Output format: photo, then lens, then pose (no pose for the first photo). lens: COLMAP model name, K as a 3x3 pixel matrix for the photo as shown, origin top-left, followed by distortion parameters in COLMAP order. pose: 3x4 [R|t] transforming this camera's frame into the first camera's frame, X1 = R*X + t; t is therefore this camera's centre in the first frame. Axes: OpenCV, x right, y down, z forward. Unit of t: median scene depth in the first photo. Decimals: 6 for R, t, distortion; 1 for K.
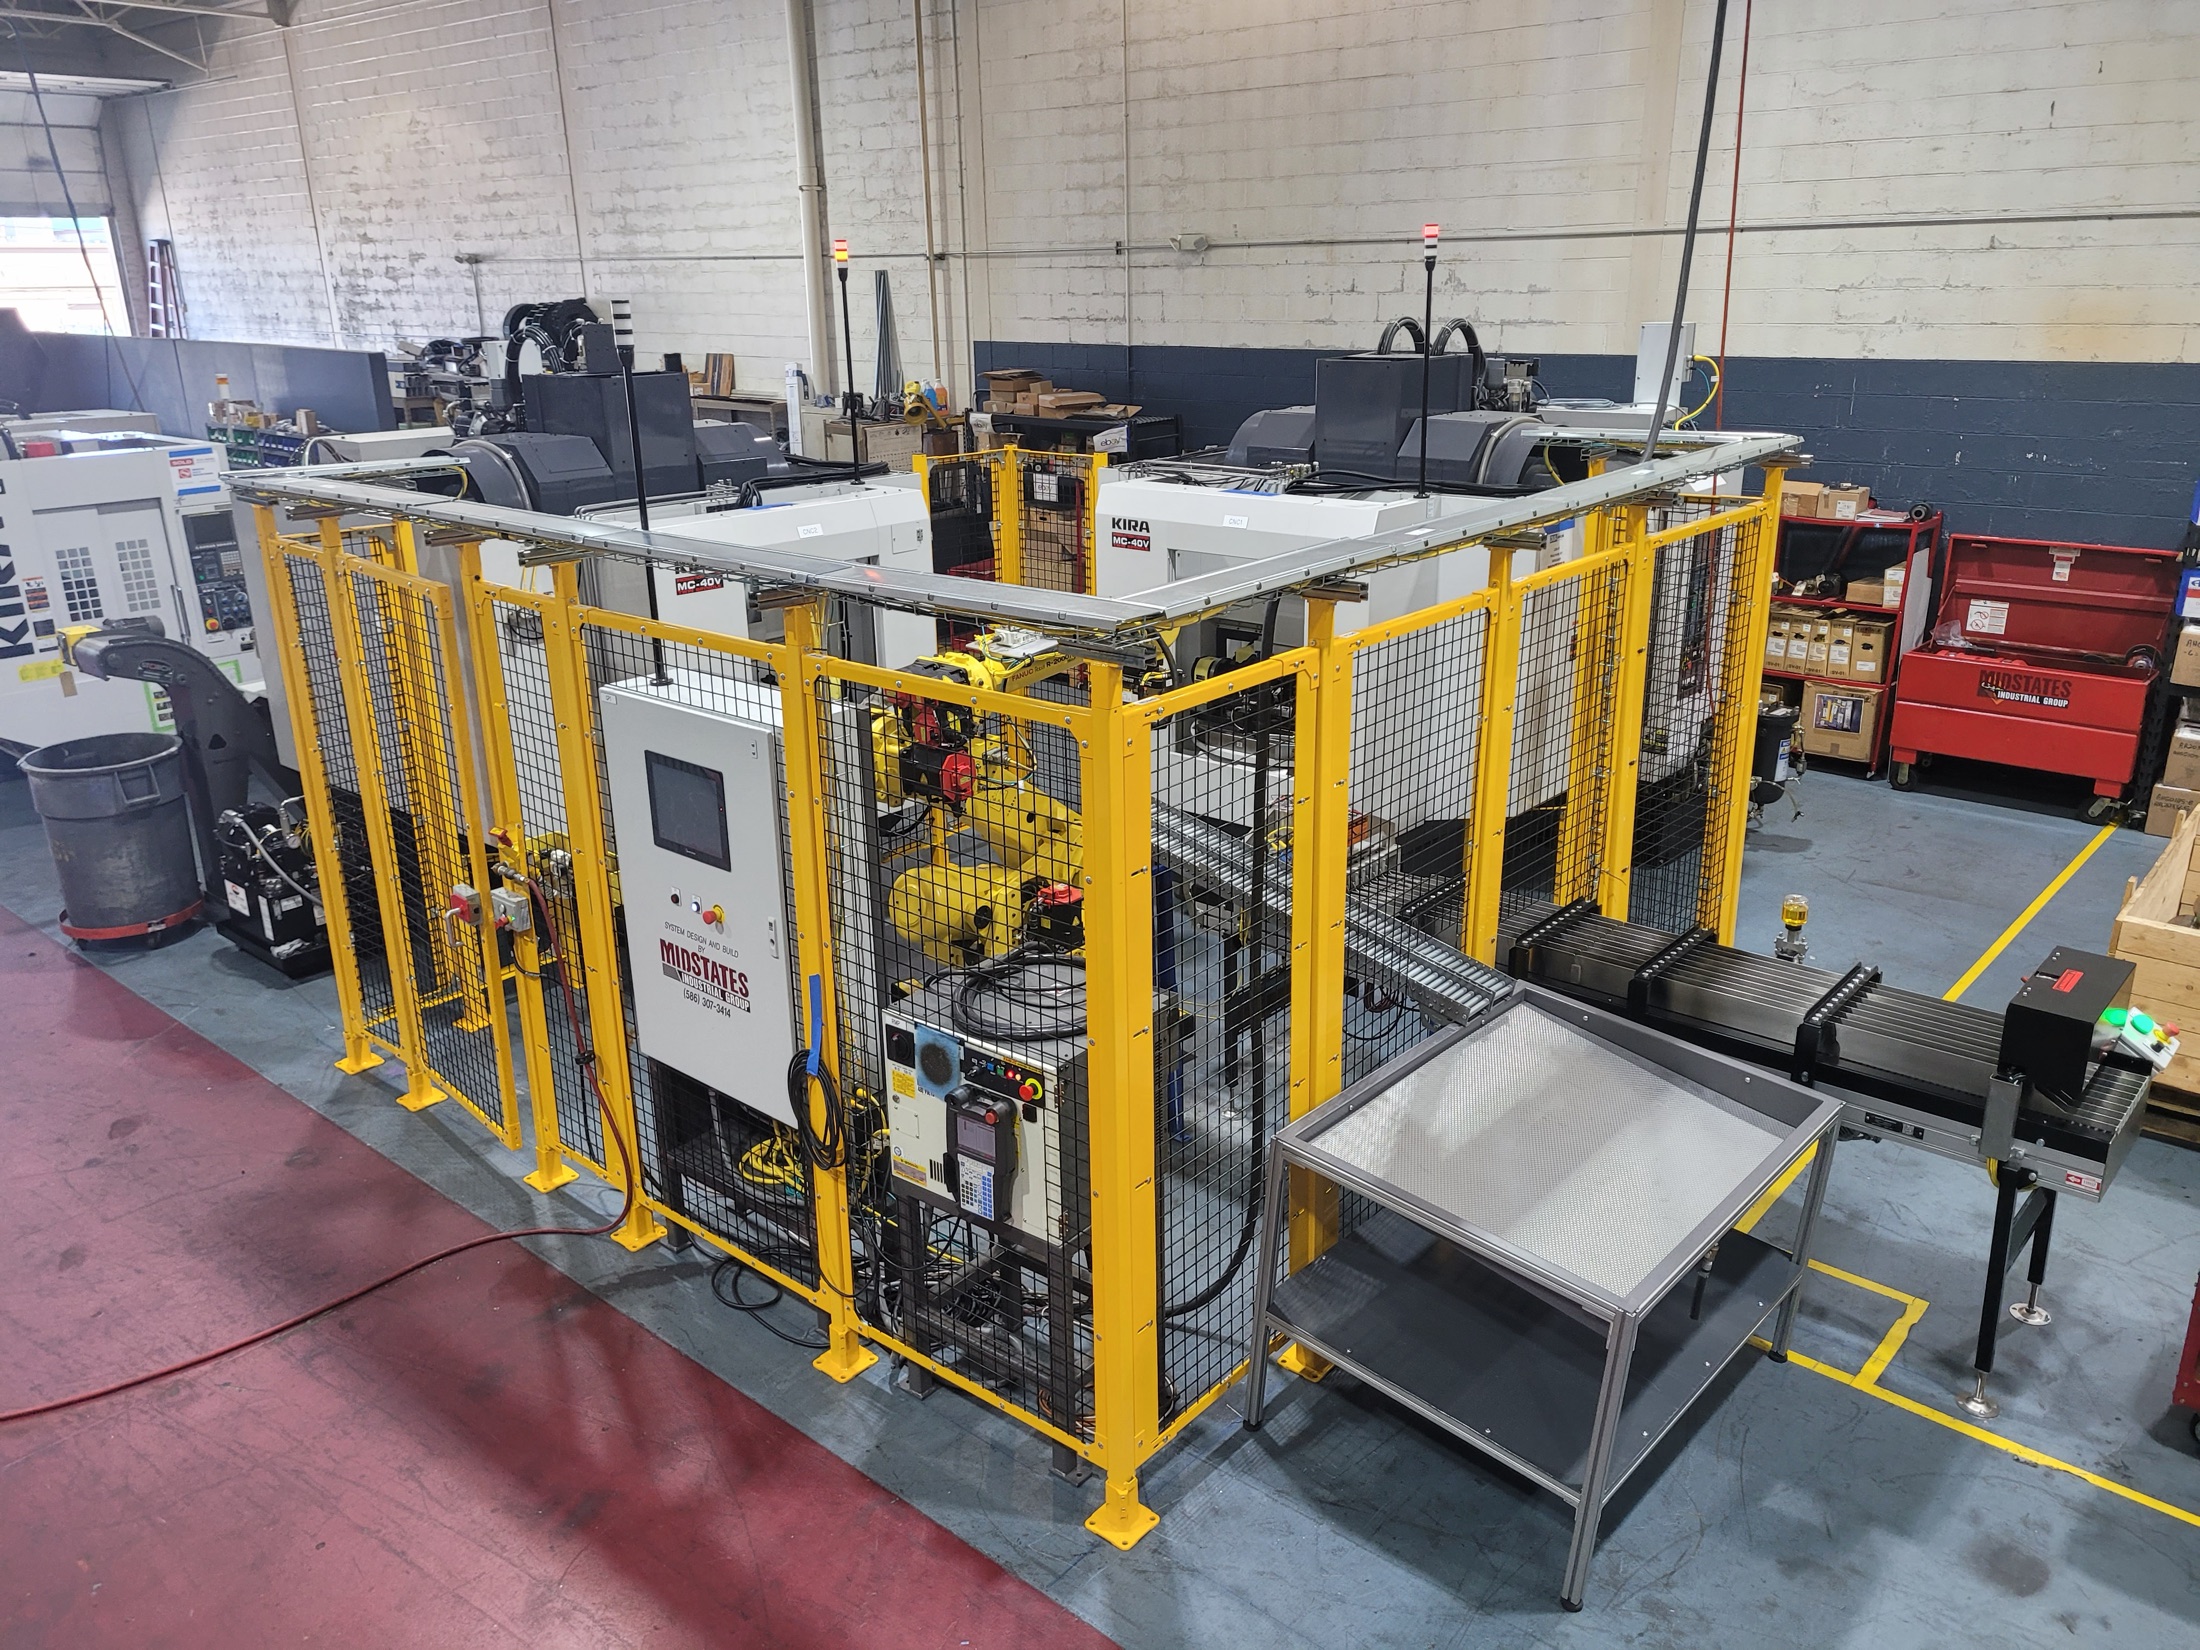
lens RADIAL K [[1680.7, 0, 1096.9], [0, 1680.7, 827.2], [0, 0, 1]] dist [0.042796, -0.046725]
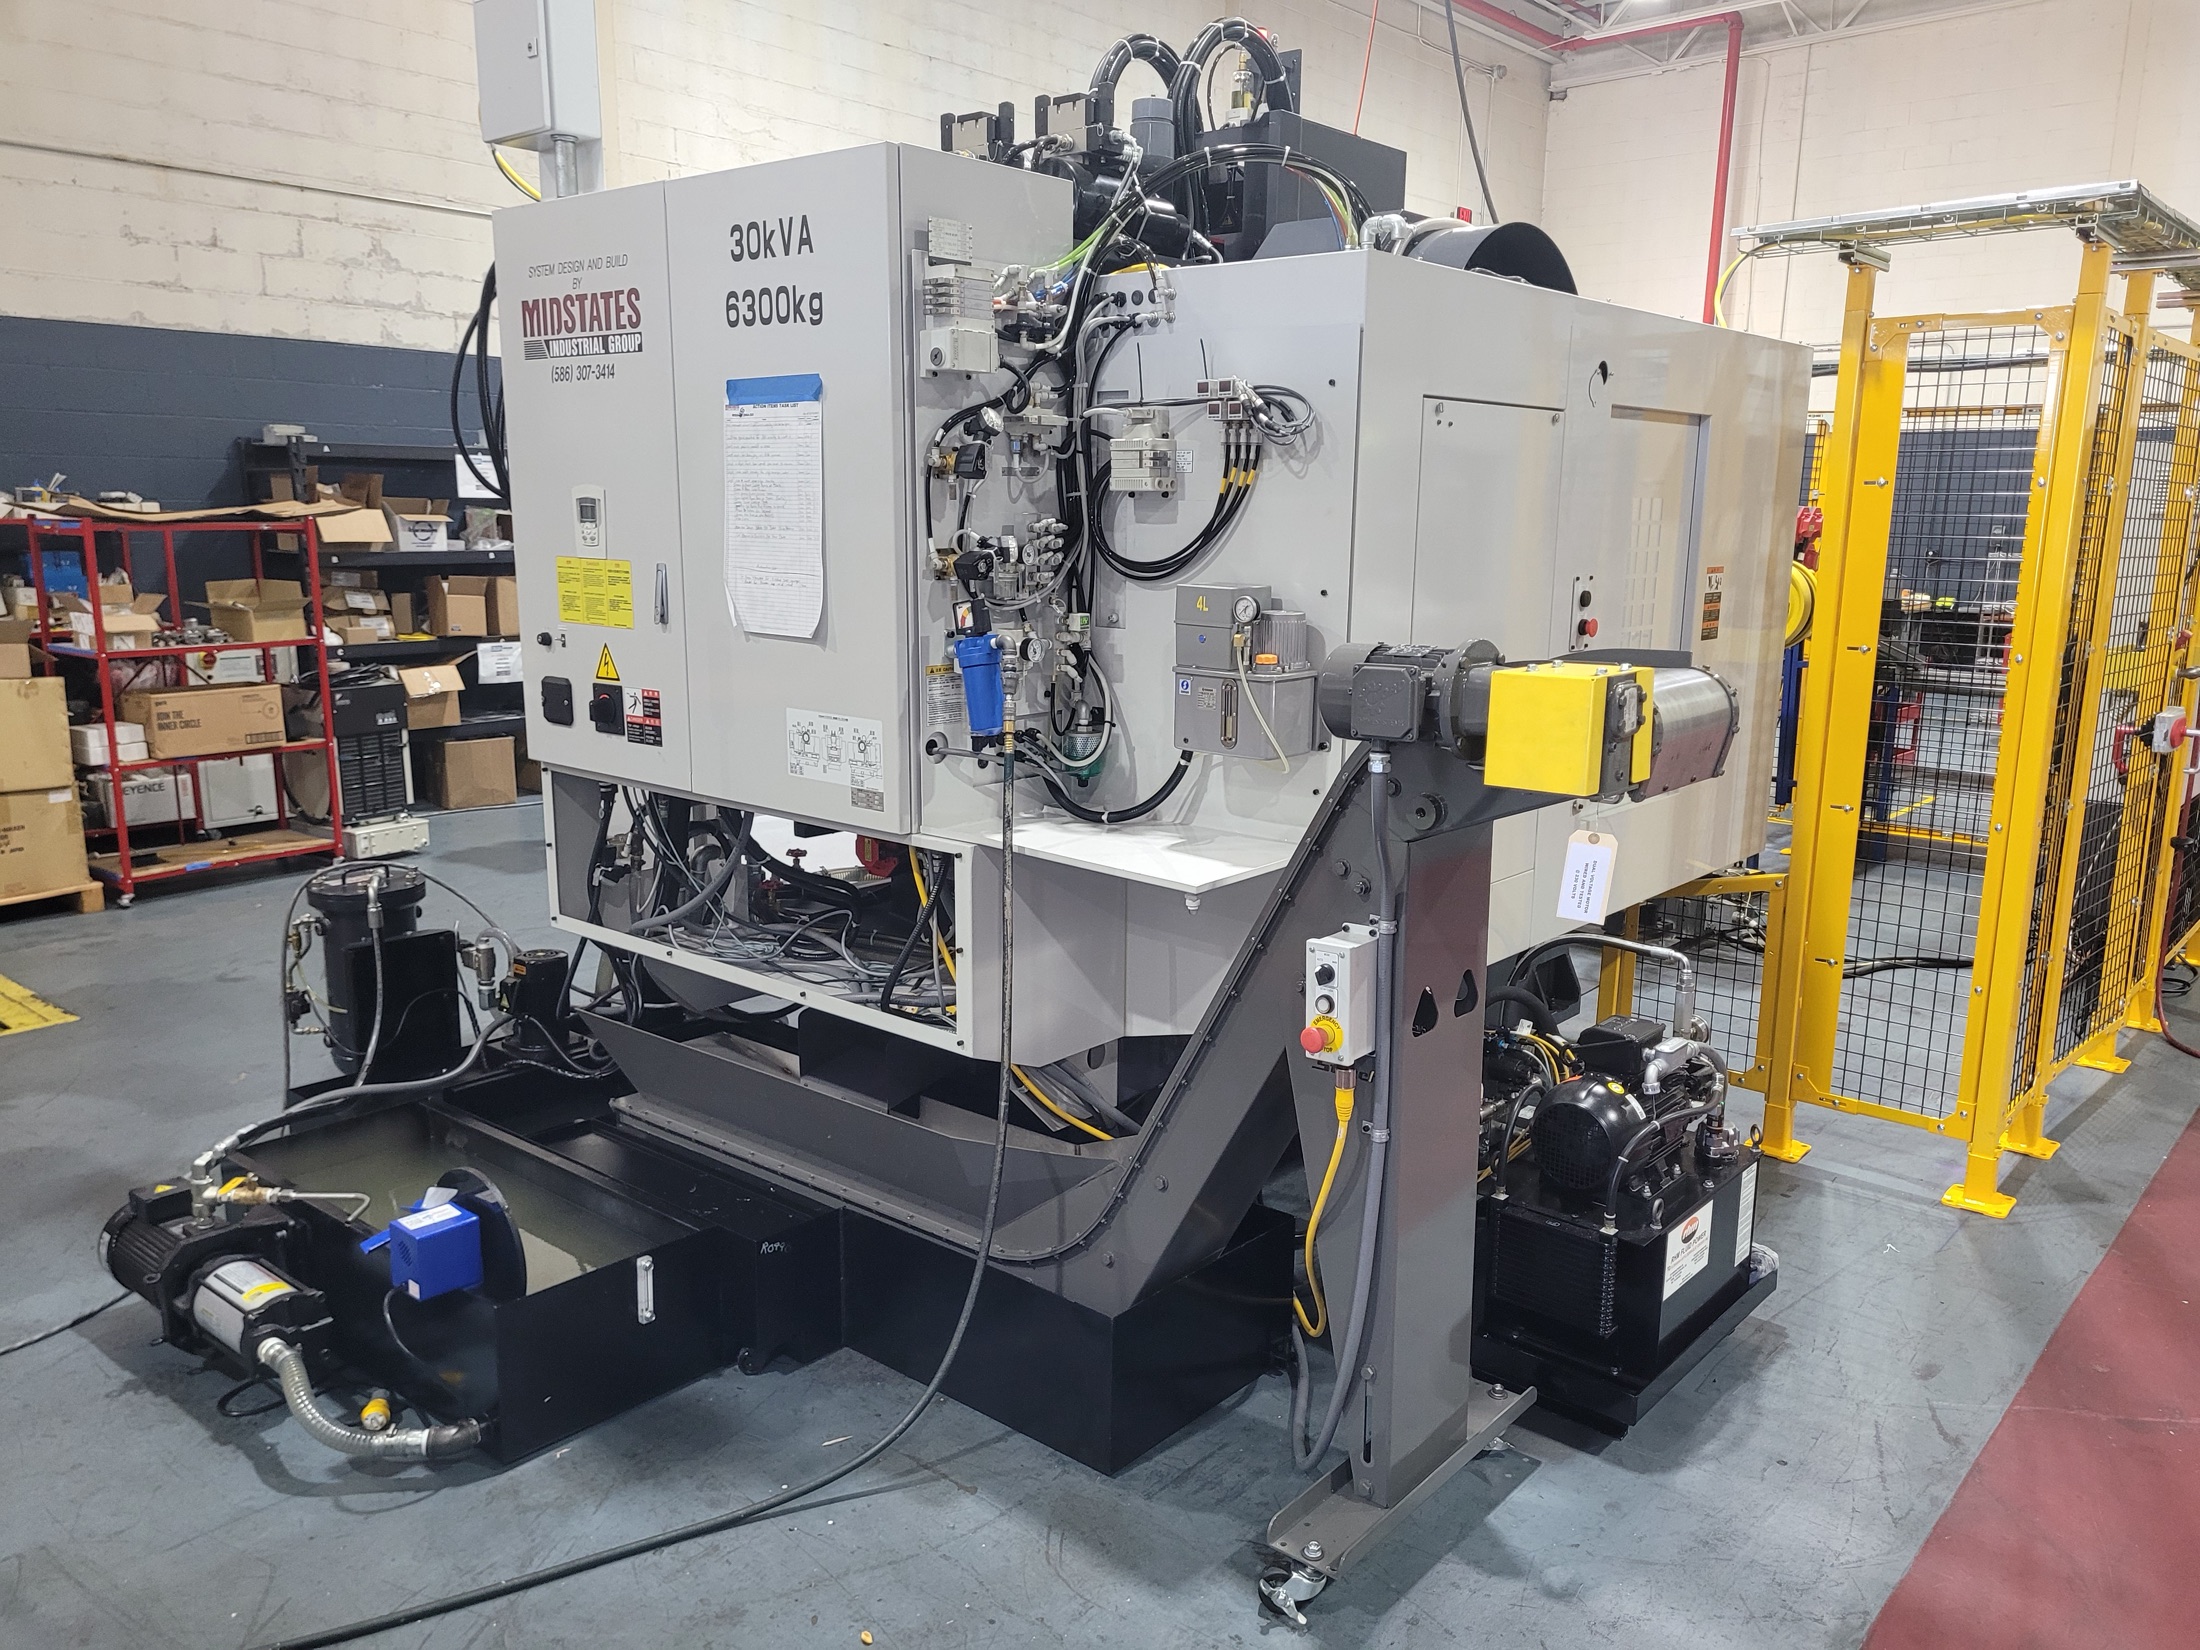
lens RADIAL K [[1680.7, 0, 1101.5], [0, 1680.7, 827.9], [0, 0, 1]] dist [0.042796, -0.046725]
pose [[-0.029668, -0.168437, 0.985266, -0.998659], [0.302545, 0.937950, 0.169459, -0.195930], [-0.952673, 0.303114, 0.023132, 1.289682]]
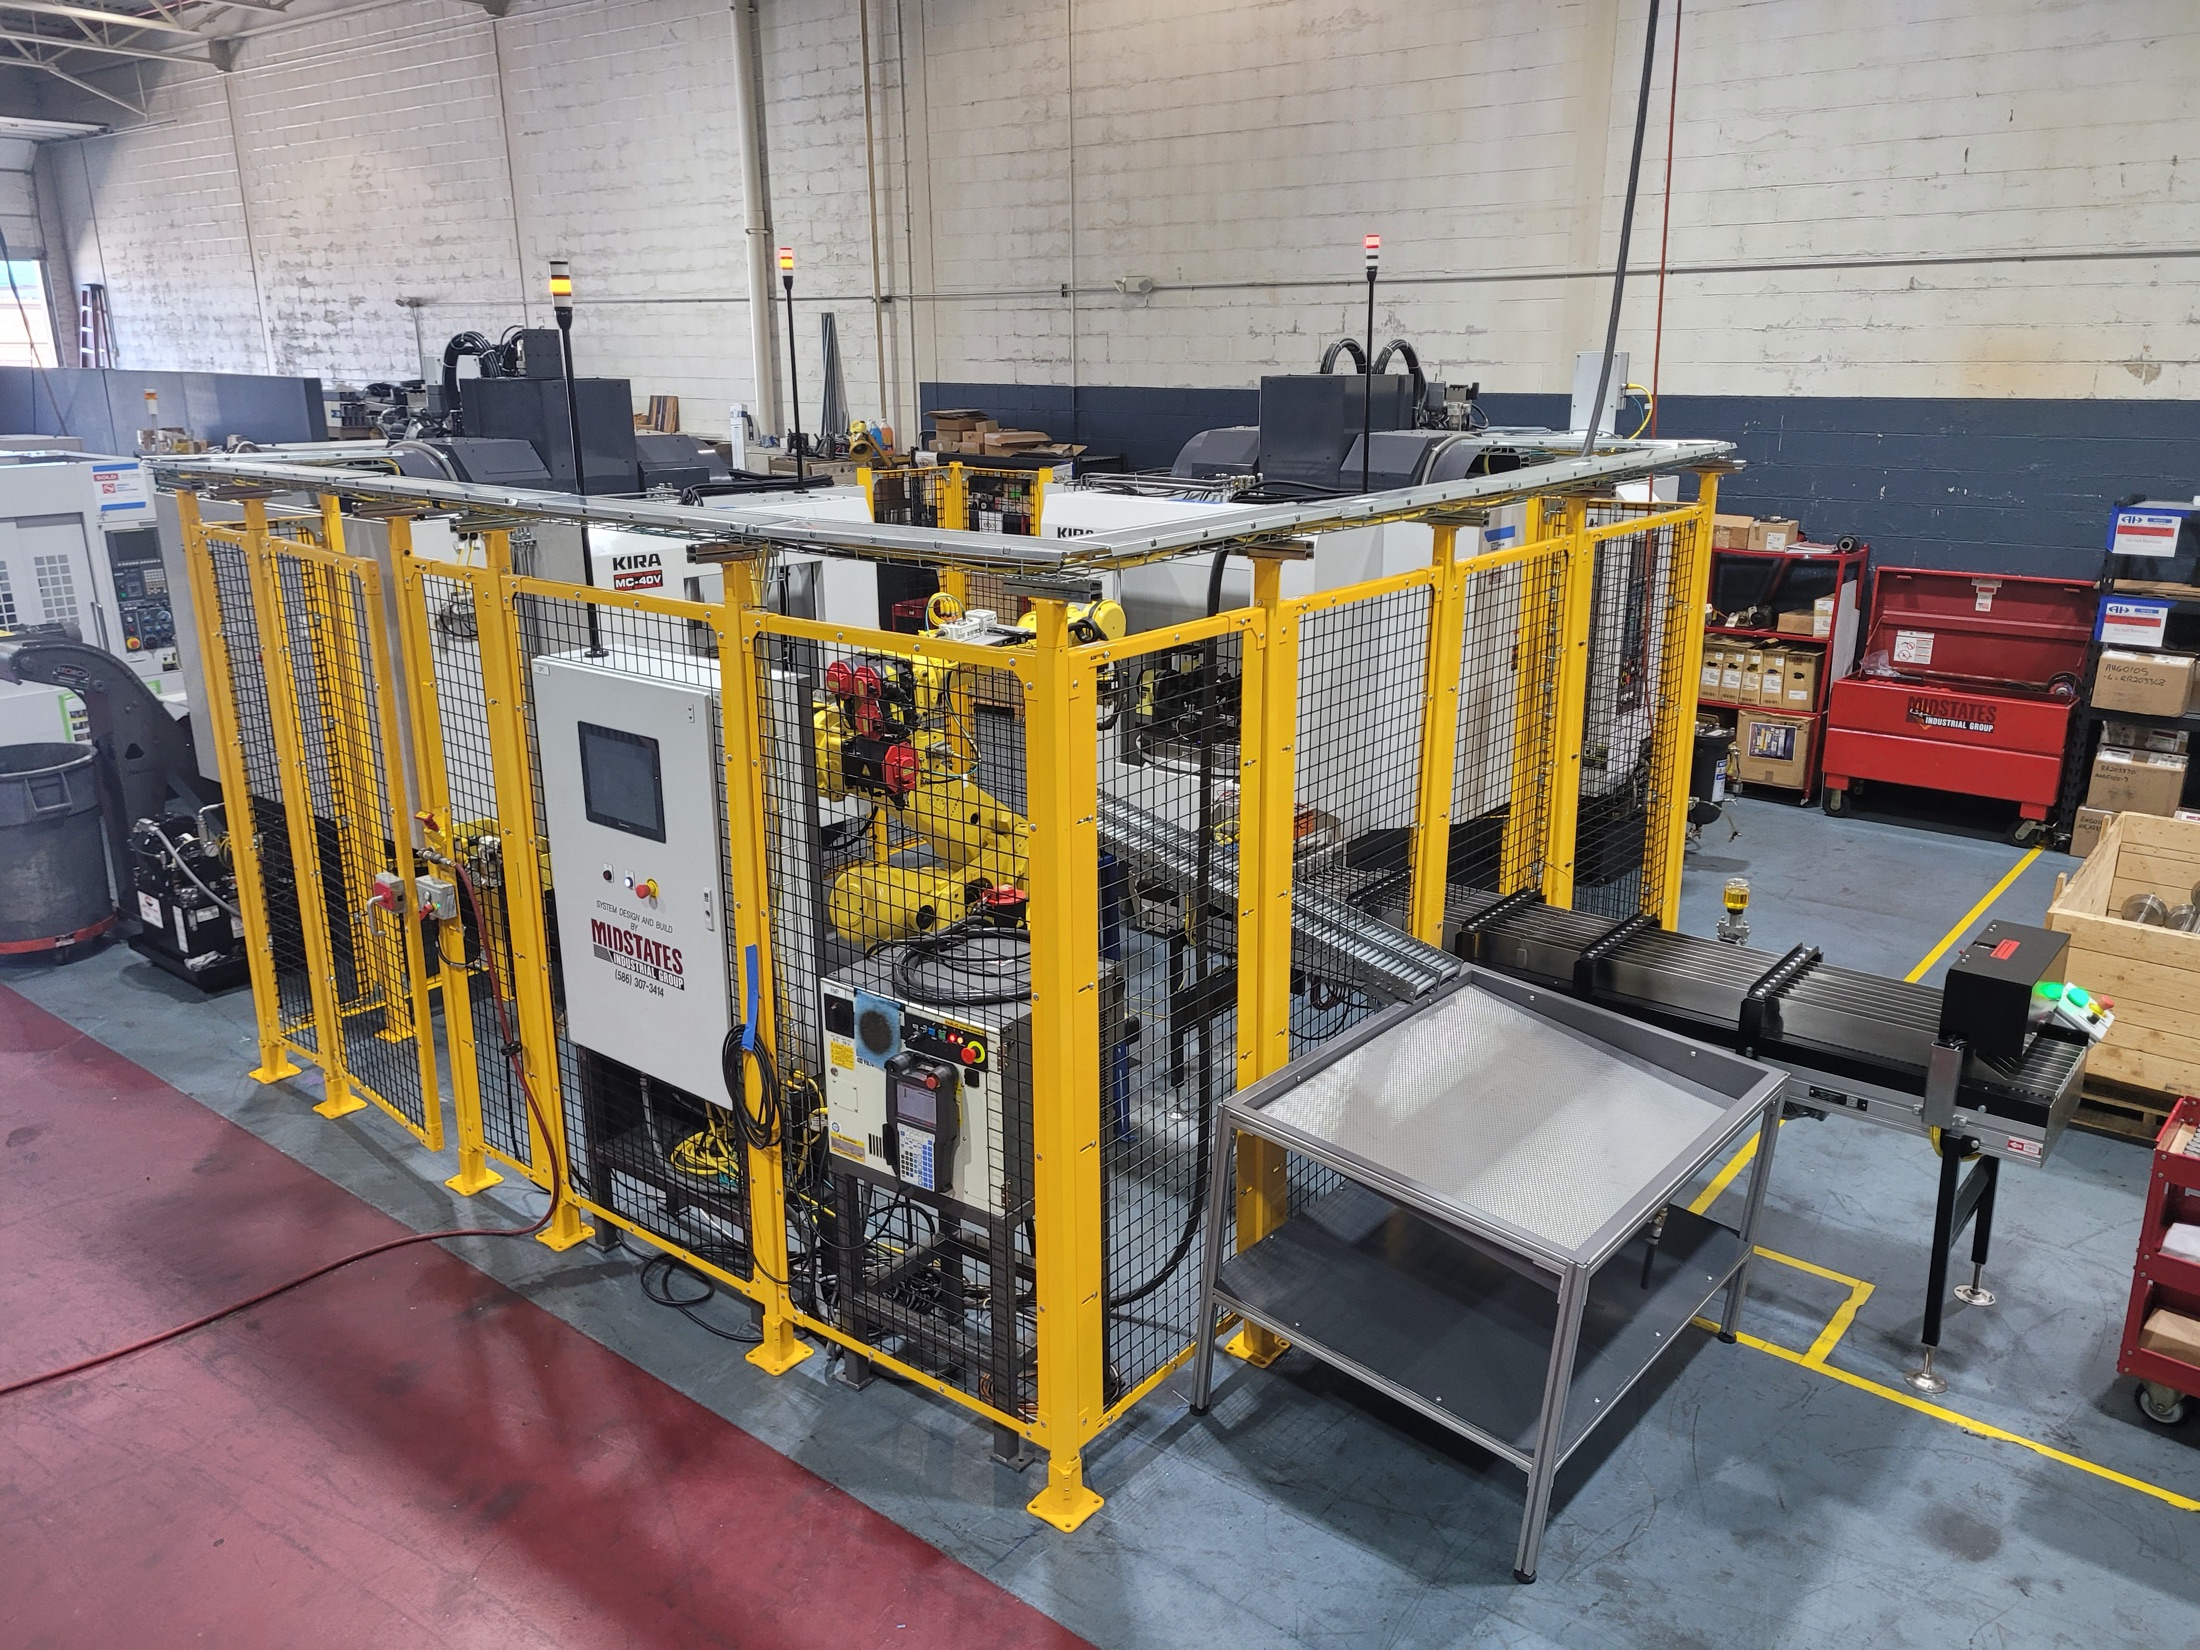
lens RADIAL K [[1680.7, 0, 1114.1], [0, 1680.7, 820.7], [0, 0, 1]] dist [0.042796, -0.046725]
pose [[0.999077, 0.002407, 0.042886, 0.000181], [-0.000561, 0.999075, -0.042987, 0.041499], [-0.042950, 0.042923, 0.998155, 0.010338]]
